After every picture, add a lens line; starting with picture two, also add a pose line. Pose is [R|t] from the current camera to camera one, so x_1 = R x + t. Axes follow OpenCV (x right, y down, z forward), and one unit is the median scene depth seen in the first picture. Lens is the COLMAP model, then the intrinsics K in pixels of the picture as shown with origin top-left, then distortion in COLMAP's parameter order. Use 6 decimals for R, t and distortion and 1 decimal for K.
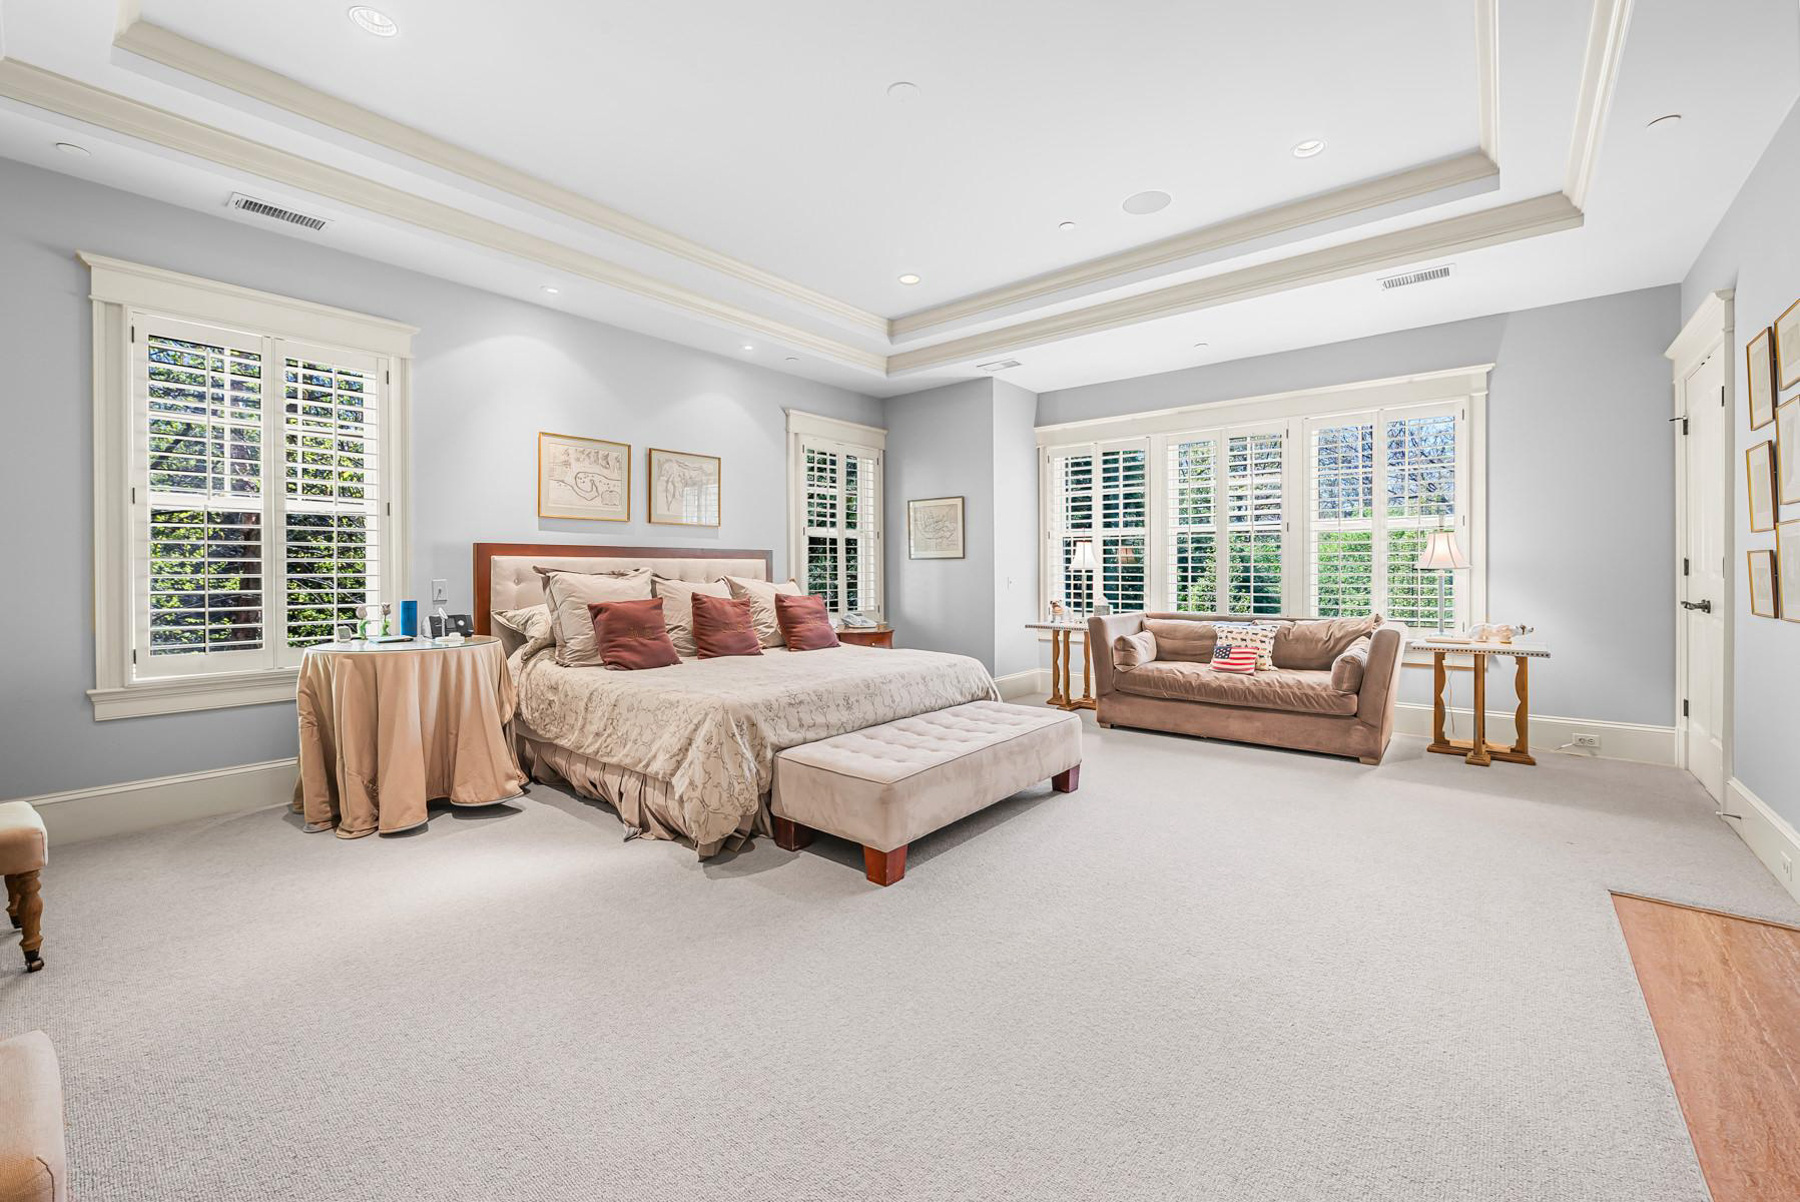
lens RADIAL K [[712.6, 0, 905.4], [0, 712.6, 596.2], [0, 0, 1]] dist [-0.007568, -0.000458]
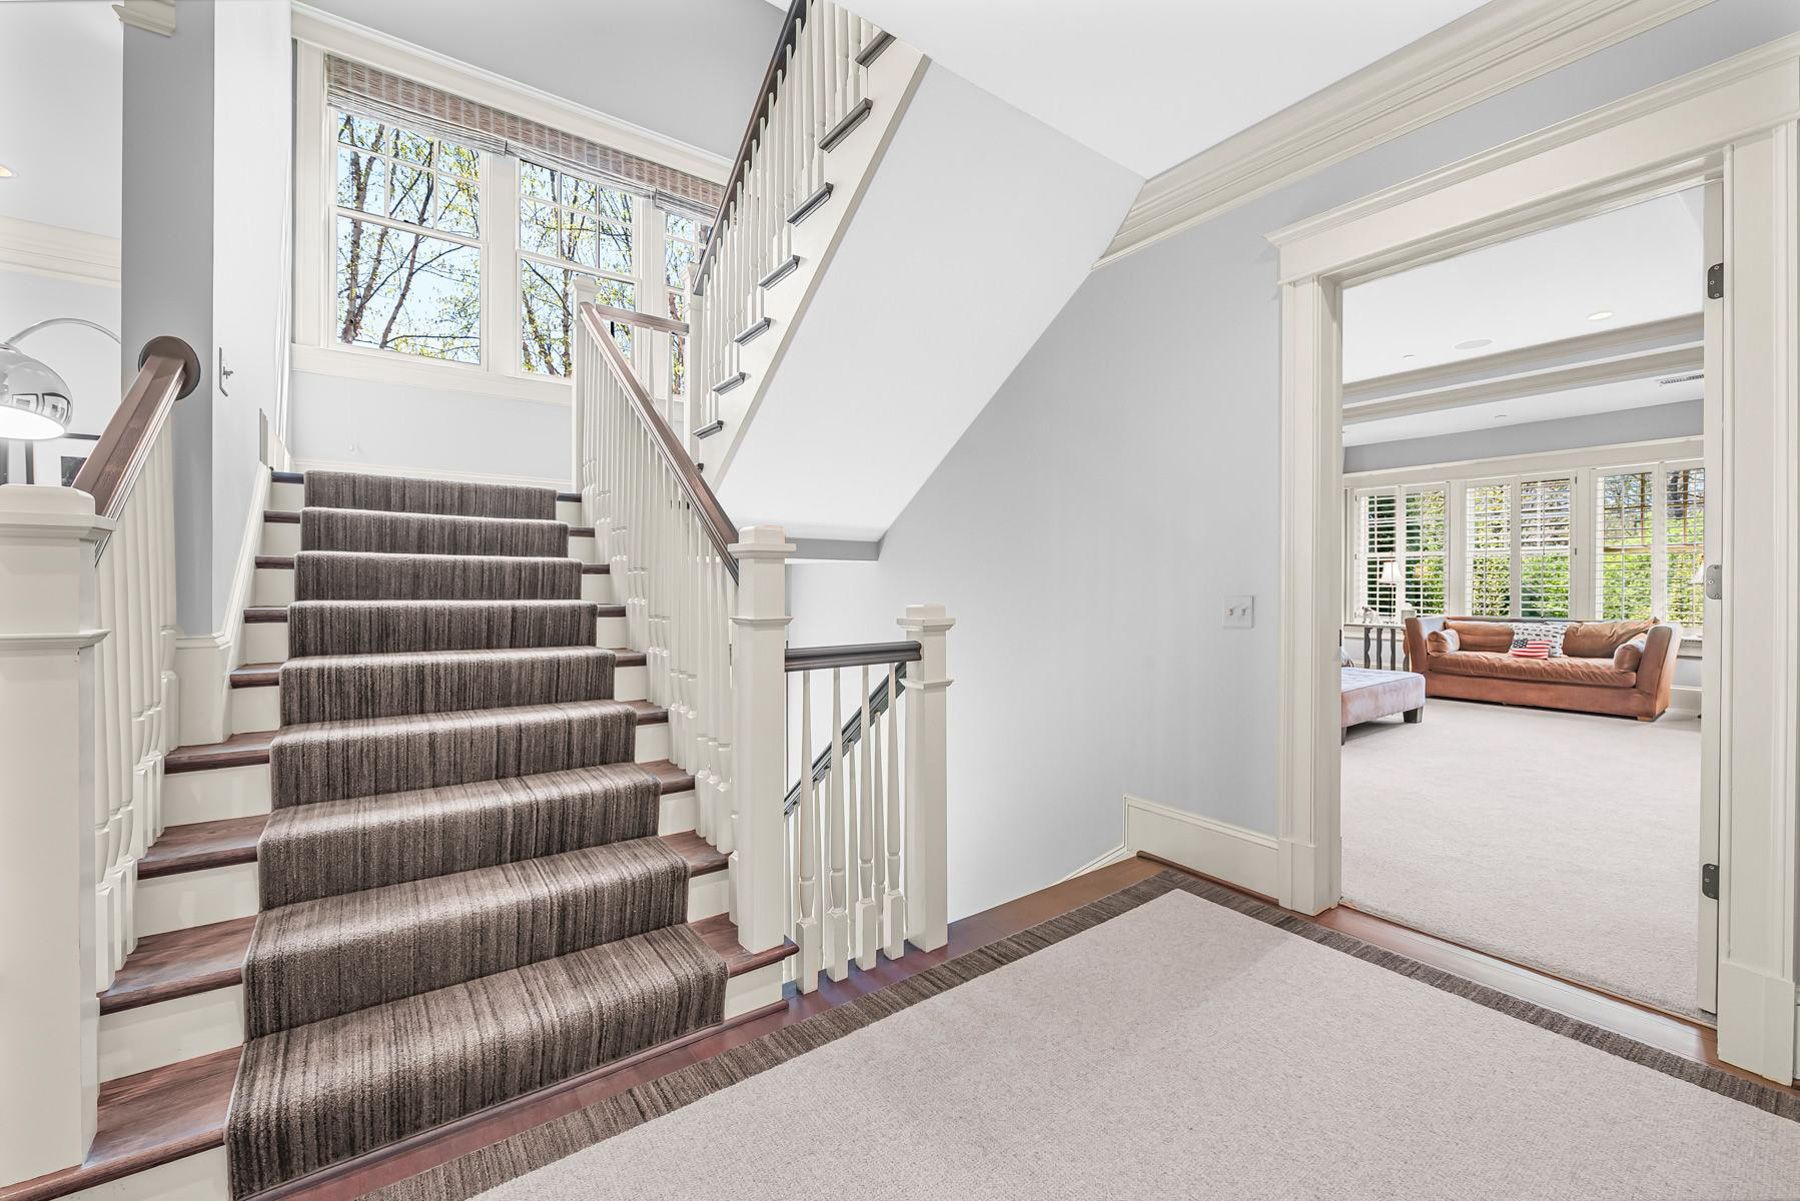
lens RADIAL K [[712.6, 0, 905.4], [0, 712.6, 595.7], [0, 0, 1]] dist [-0.007568, -0.000458]
pose [[0.967346, 0.008130, -0.253329, -0.342221], [-0.011289, 0.999876, -0.011019, 0.013463], [0.253208, 0.013519, 0.967317, -0.600978]]
